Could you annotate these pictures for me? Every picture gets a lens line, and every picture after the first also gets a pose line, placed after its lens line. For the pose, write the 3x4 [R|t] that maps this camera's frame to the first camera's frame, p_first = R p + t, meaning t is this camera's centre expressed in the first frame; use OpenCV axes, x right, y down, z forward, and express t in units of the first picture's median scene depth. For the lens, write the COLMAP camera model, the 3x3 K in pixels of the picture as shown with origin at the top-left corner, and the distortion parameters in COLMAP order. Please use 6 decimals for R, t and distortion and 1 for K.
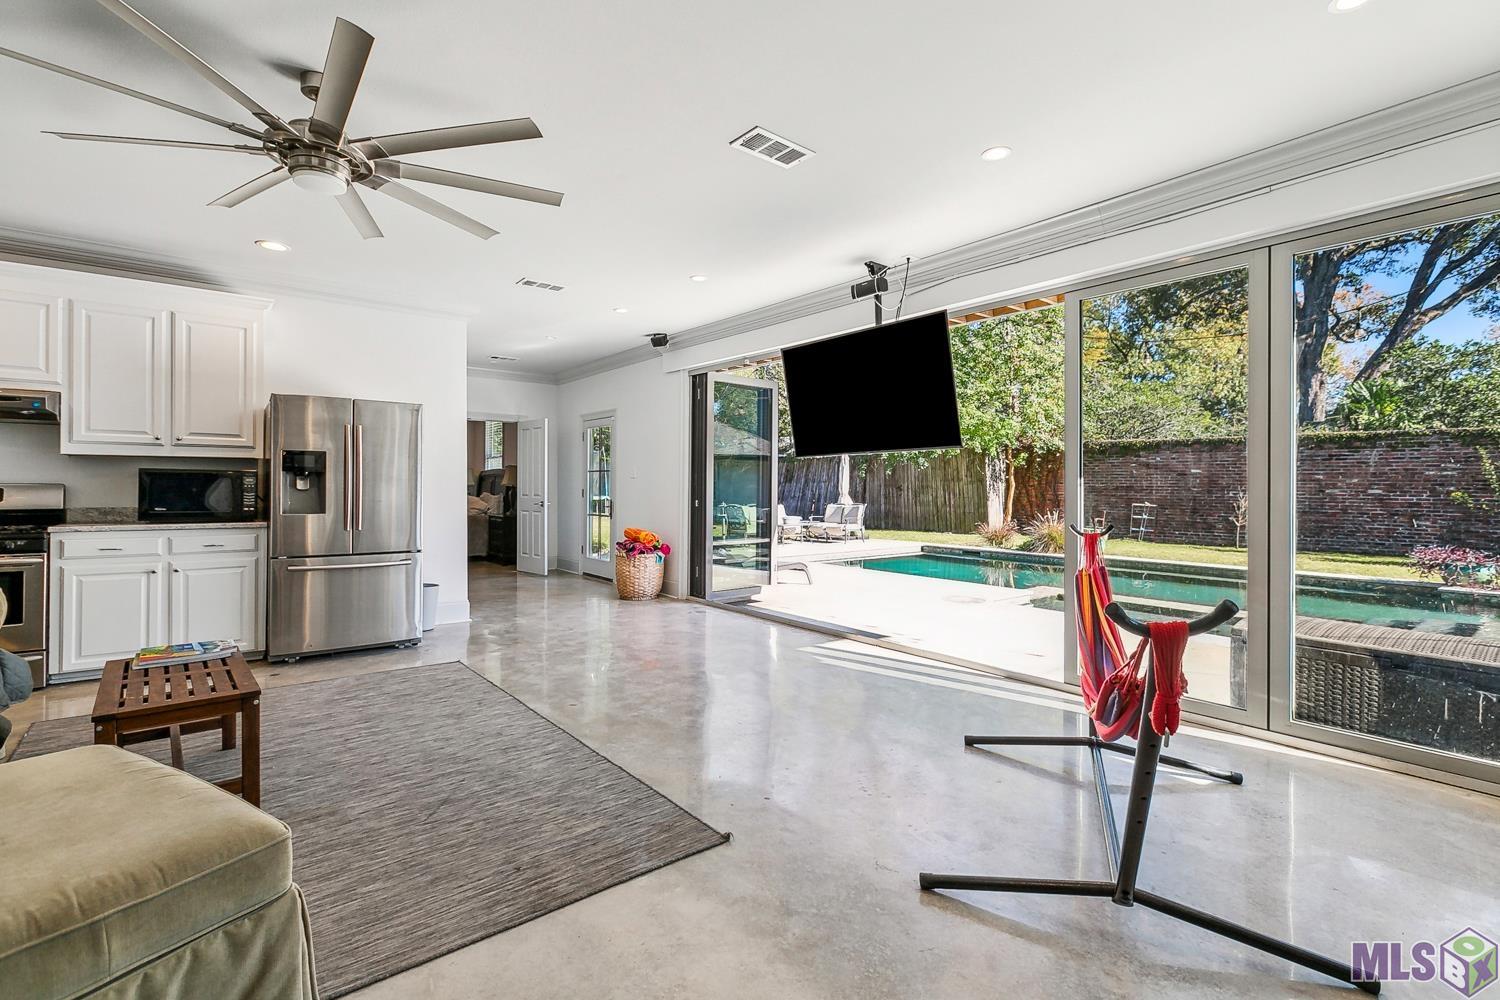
lens RADIAL K [[675.9, 0, 750.3], [0, 675.9, 488.5], [0, 0, 1]] dist [0.001999, -0.000183]
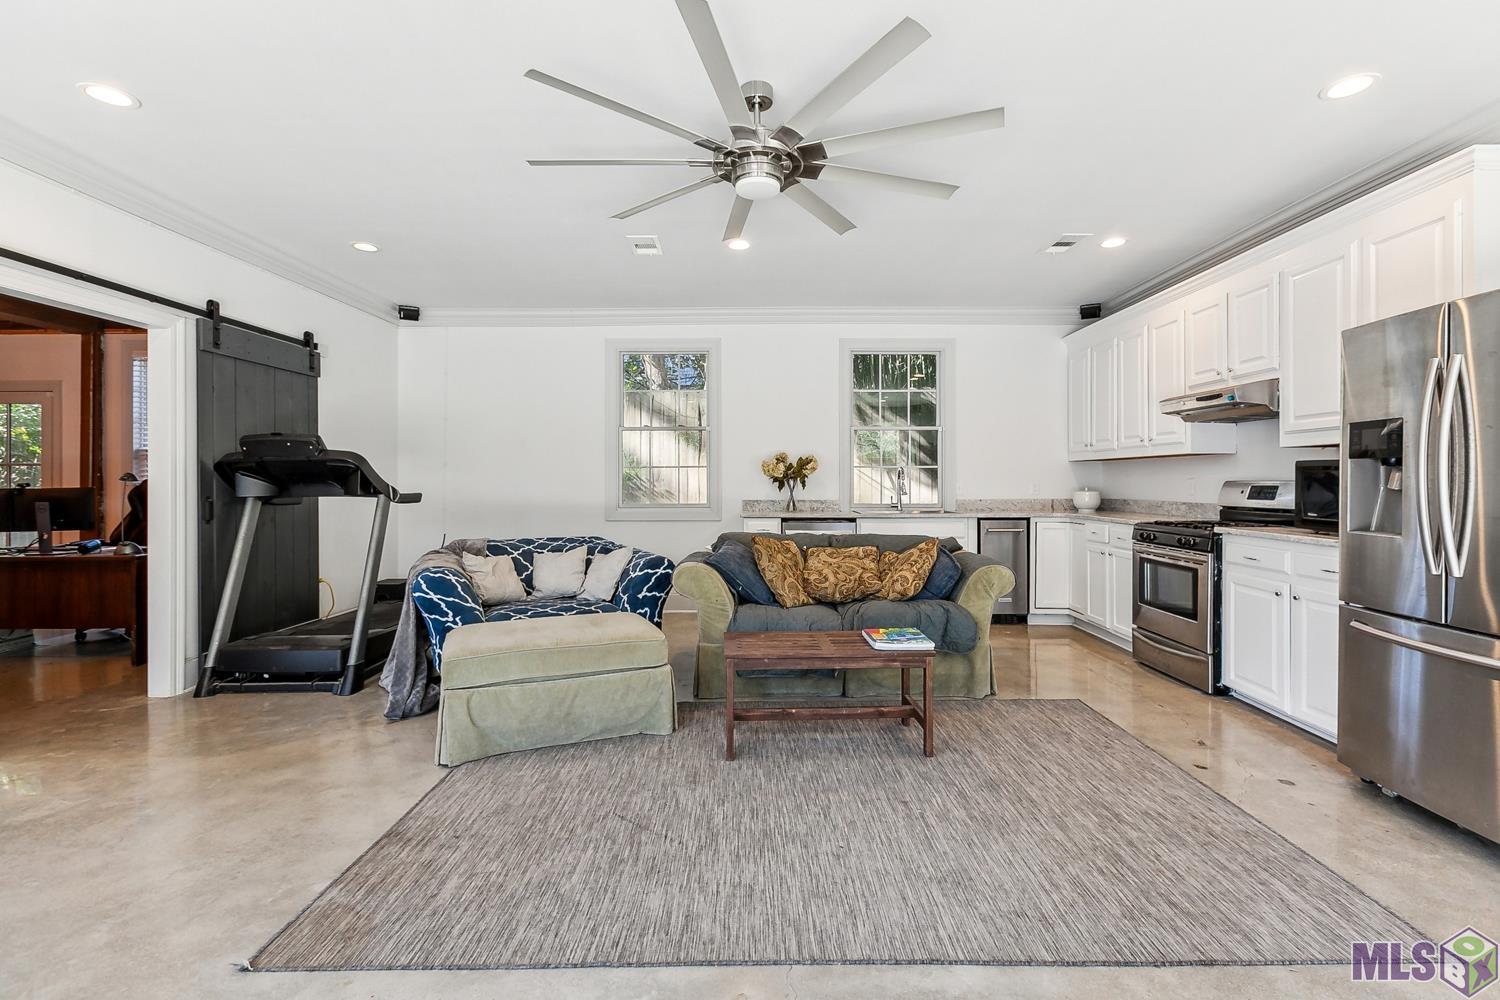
lens RADIAL K [[675.9, 0, 749.9], [0, 675.9, 487.0], [0, 0, 1]] dist [0.001999, -0.000183]
pose [[-0.620167, 0.004485, -0.784457, 0.144849], [-0.003179, 0.999961, 0.008231, -0.006891], [0.784464, 0.007598, -0.620128, 1.377339]]
